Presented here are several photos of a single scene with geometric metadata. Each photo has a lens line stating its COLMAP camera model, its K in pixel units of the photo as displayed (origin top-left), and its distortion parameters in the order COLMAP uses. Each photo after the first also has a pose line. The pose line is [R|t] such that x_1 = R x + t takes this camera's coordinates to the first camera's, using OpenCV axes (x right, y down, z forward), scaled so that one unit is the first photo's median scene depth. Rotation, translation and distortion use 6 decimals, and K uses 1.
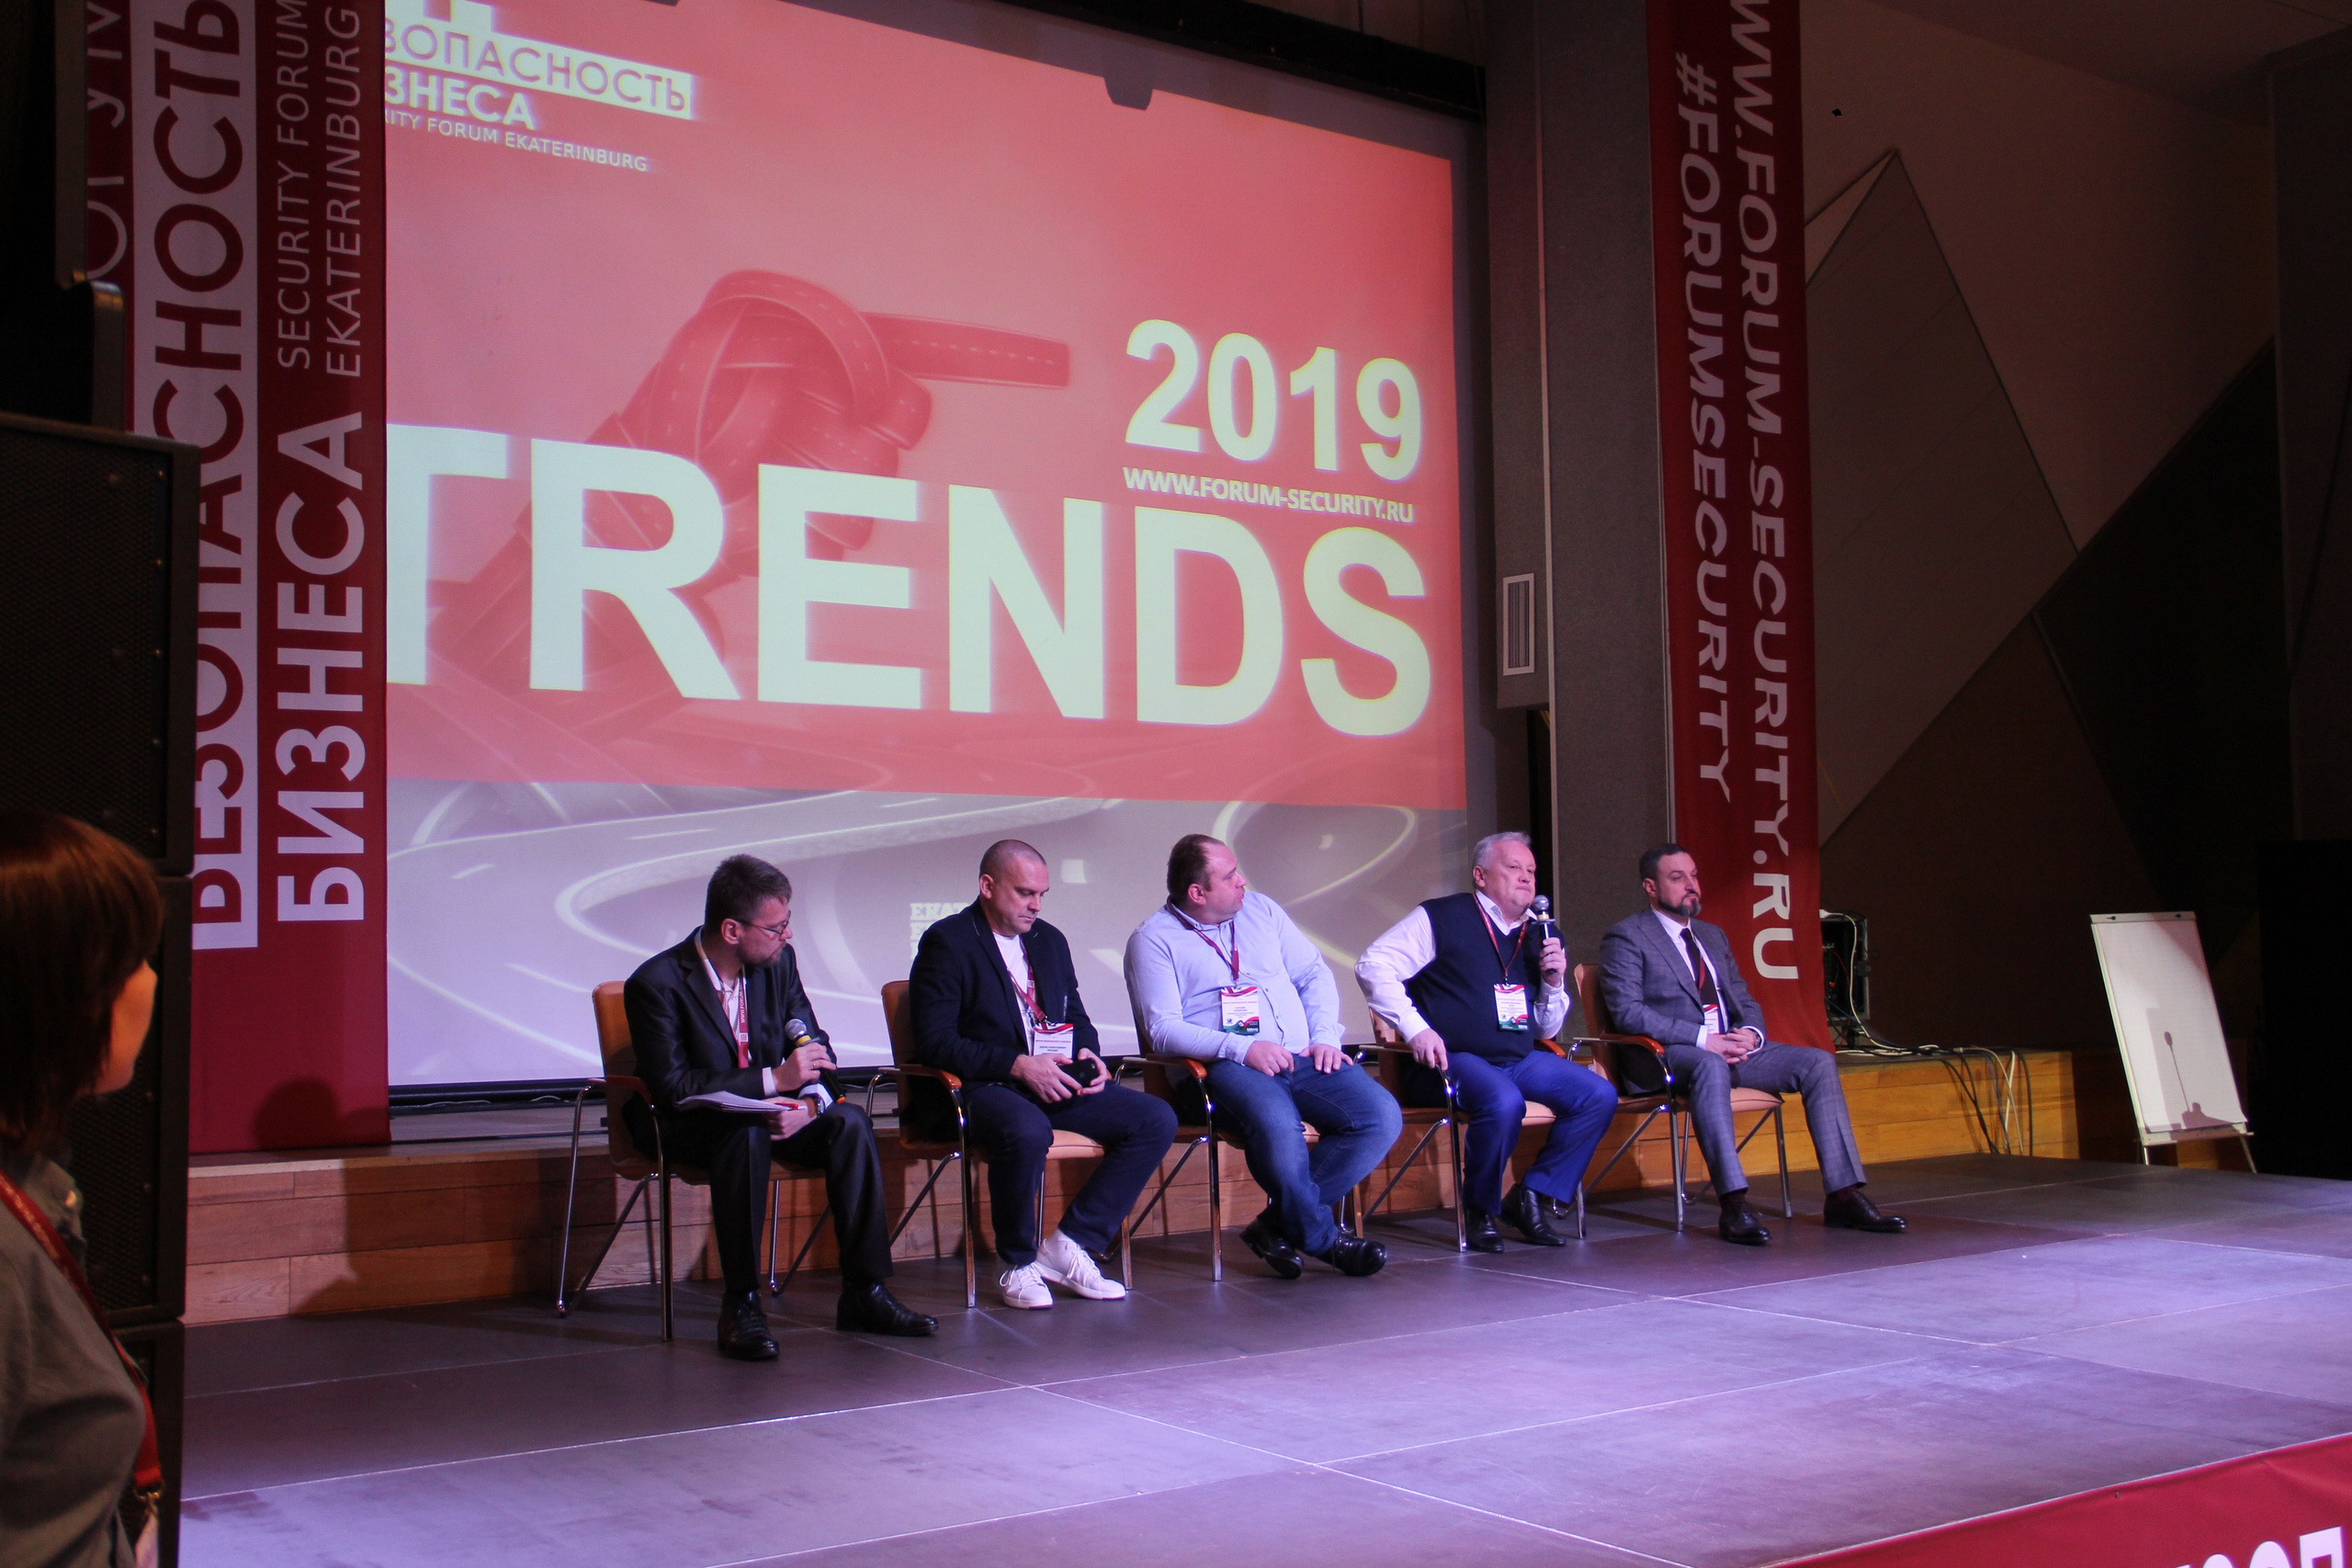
lens RADIAL K [[2438.0, 0, 1176.0], [0, 2438.0, 784.0], [0, 0, 1]] dist [-0.089643, 0.186064]
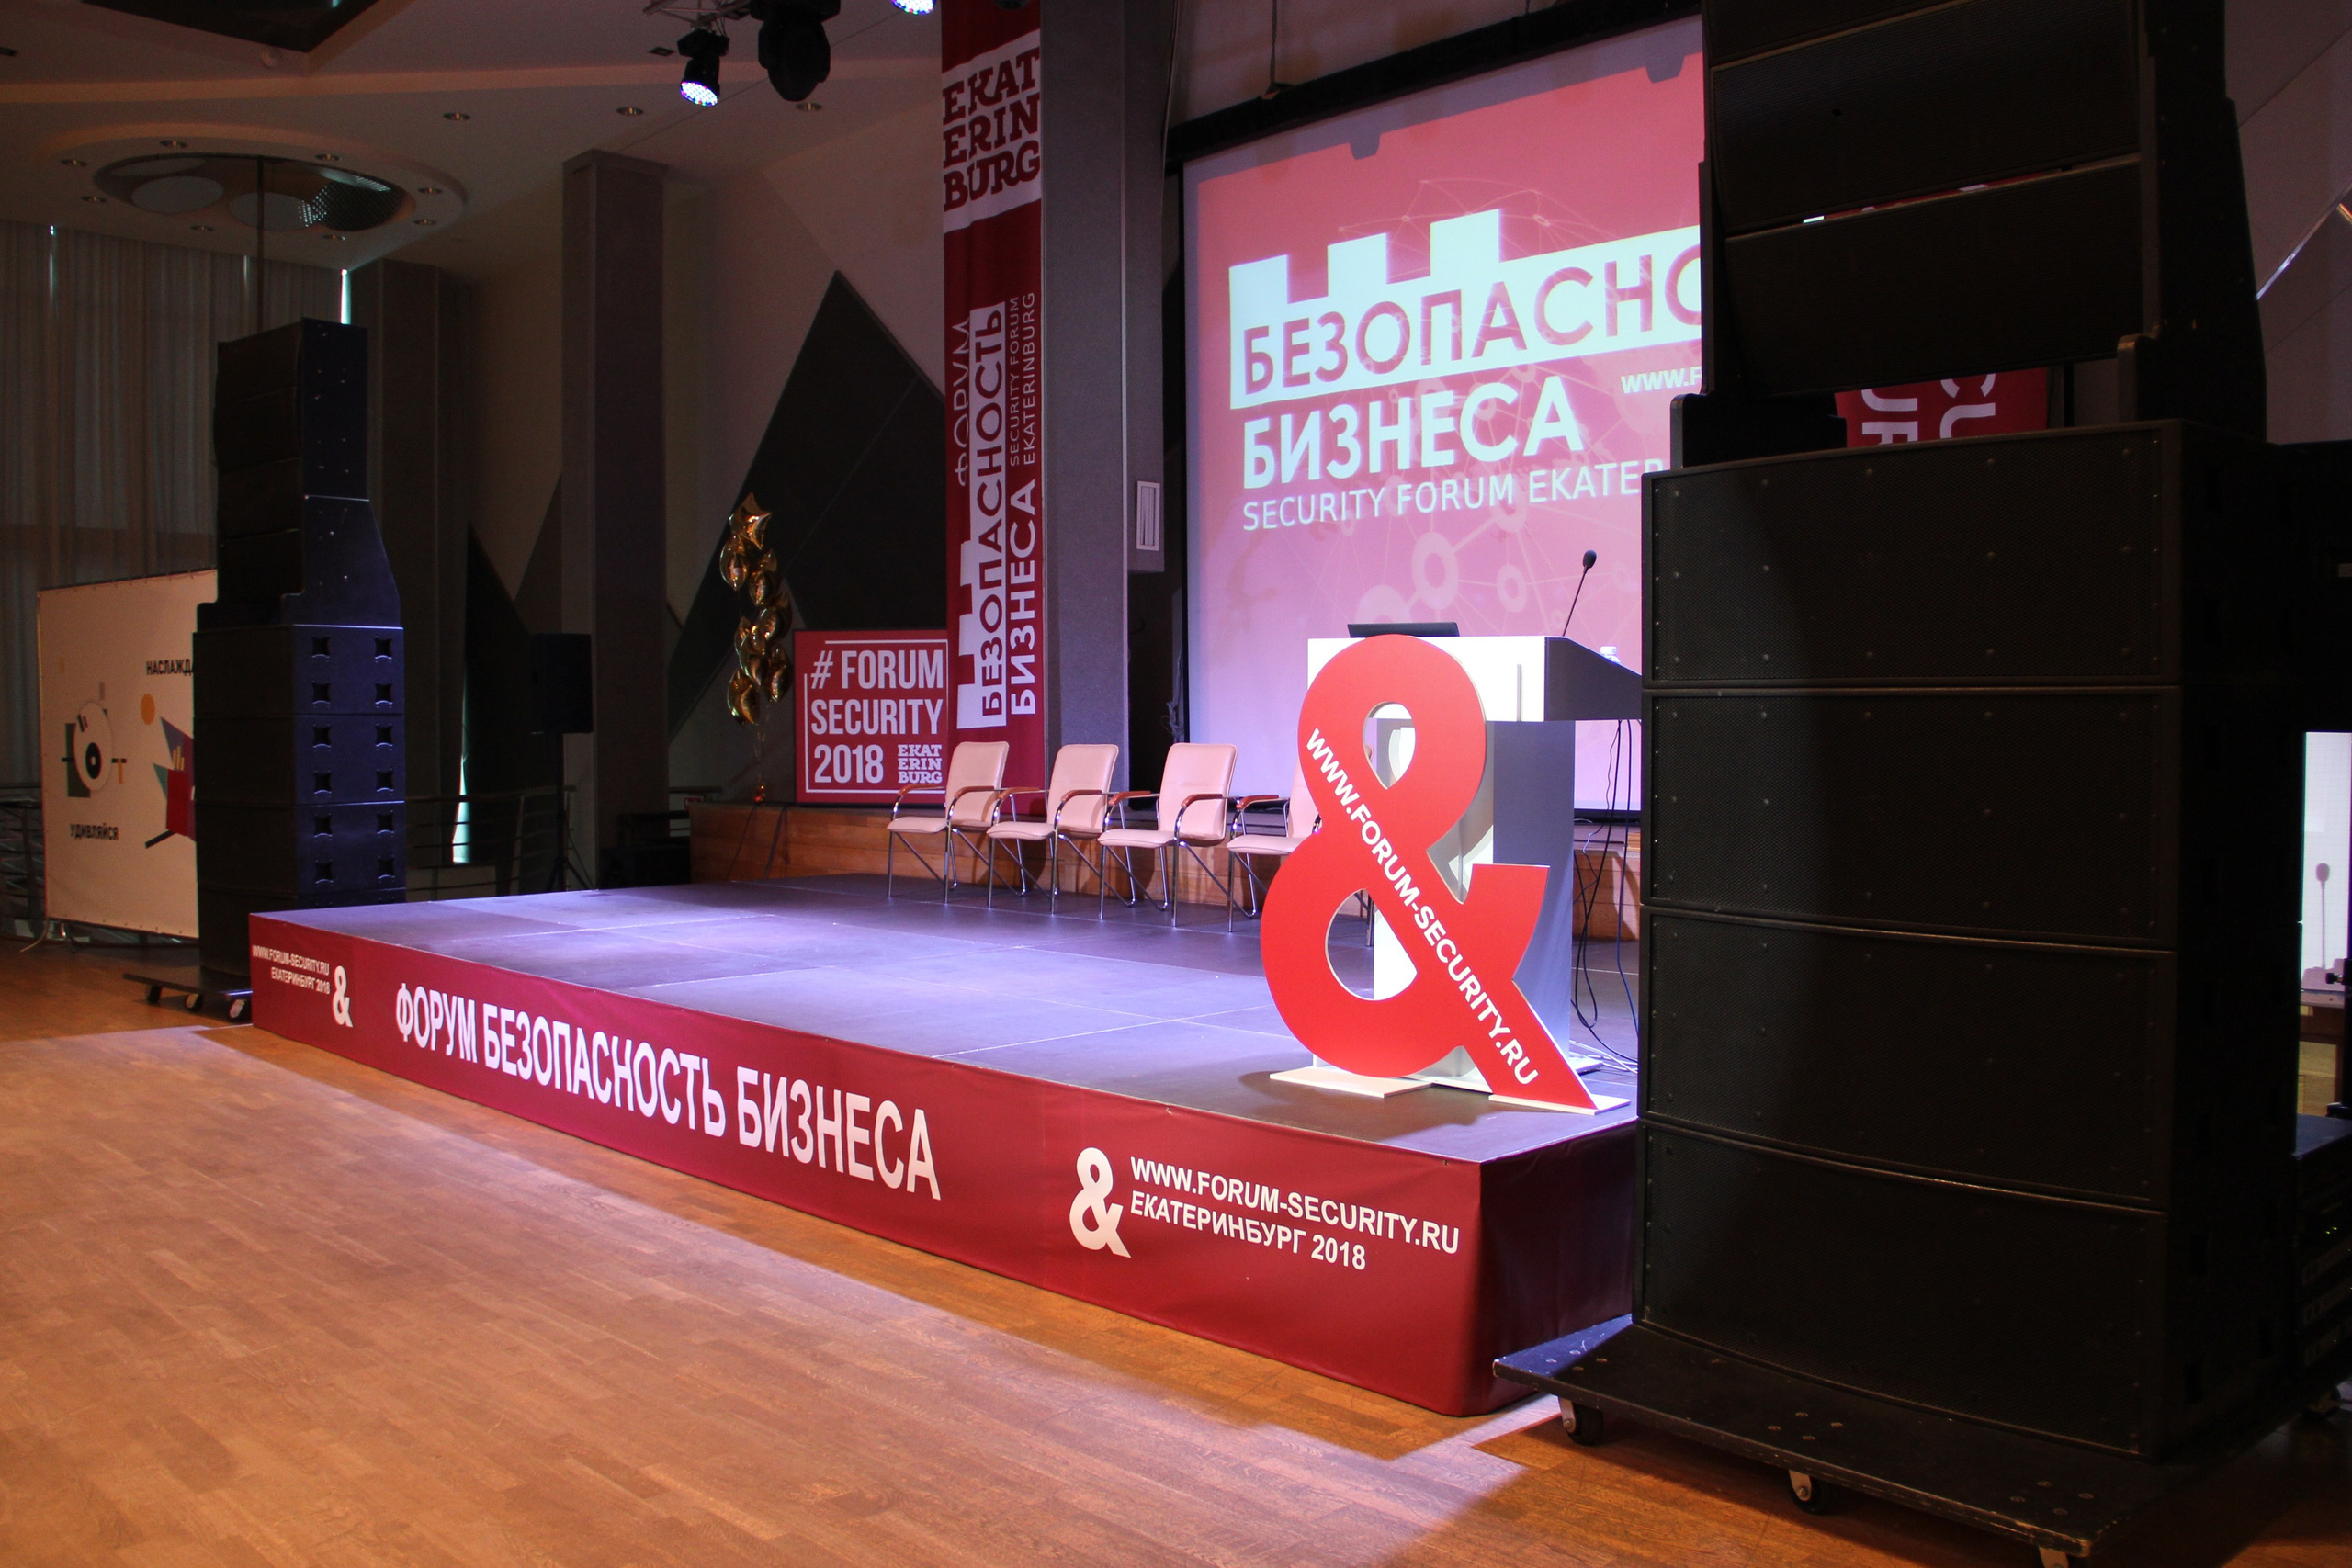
lens RADIAL K [[1949.3, 0, 1176.0], [0, 1949.3, 784.0], [0, 0, 1]] dist [-0.168276, 0.100302]
pose [[0.148800, 0.039055, -0.988096, 1.014052], [0.064515, 0.996708, 0.049111, 0.029550], [0.986761, -0.071054, 0.145790, 0.612961]]
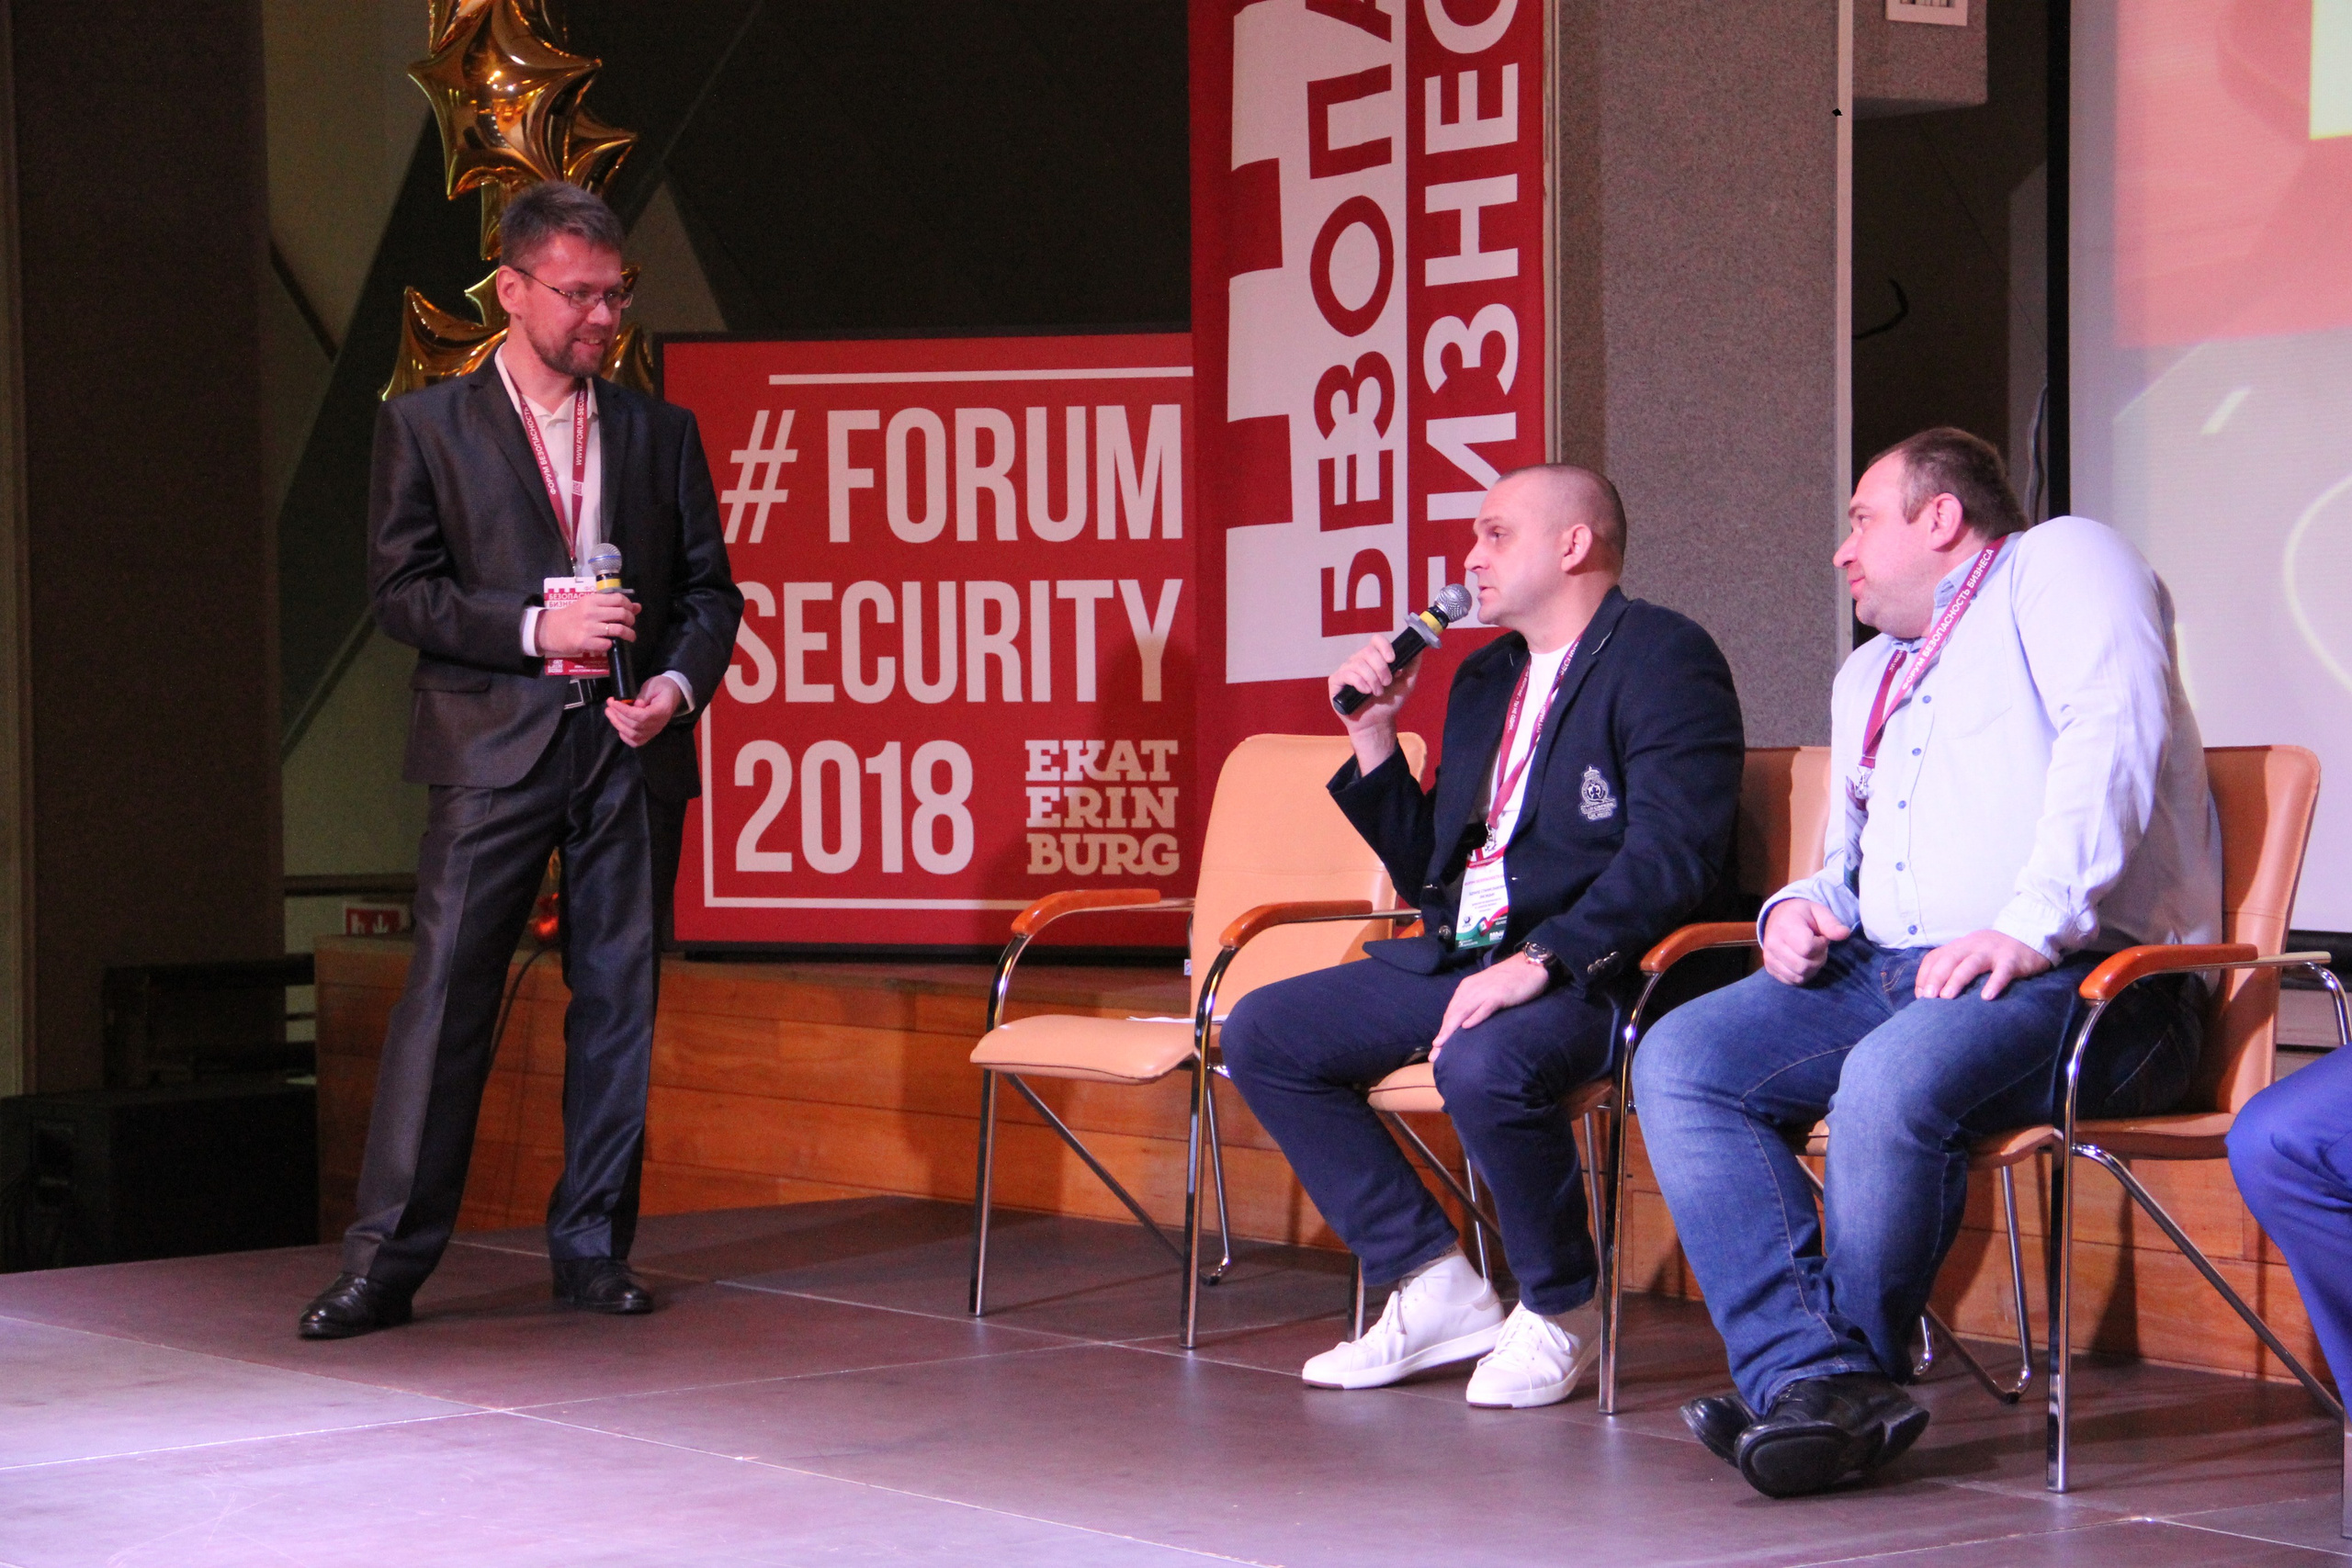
lens RADIAL K [[5351.3, 0, 1176.0], [0, 5351.3, 784.0], [0, 0, 1]] dist [0.387864, 0.080988]
pose [[0.026929, 0.030961, -0.999158, 0.704820], [0.071383, 0.996909, 0.032815, 0.032341], [0.997085, -0.072206, 0.024635, 0.624100]]
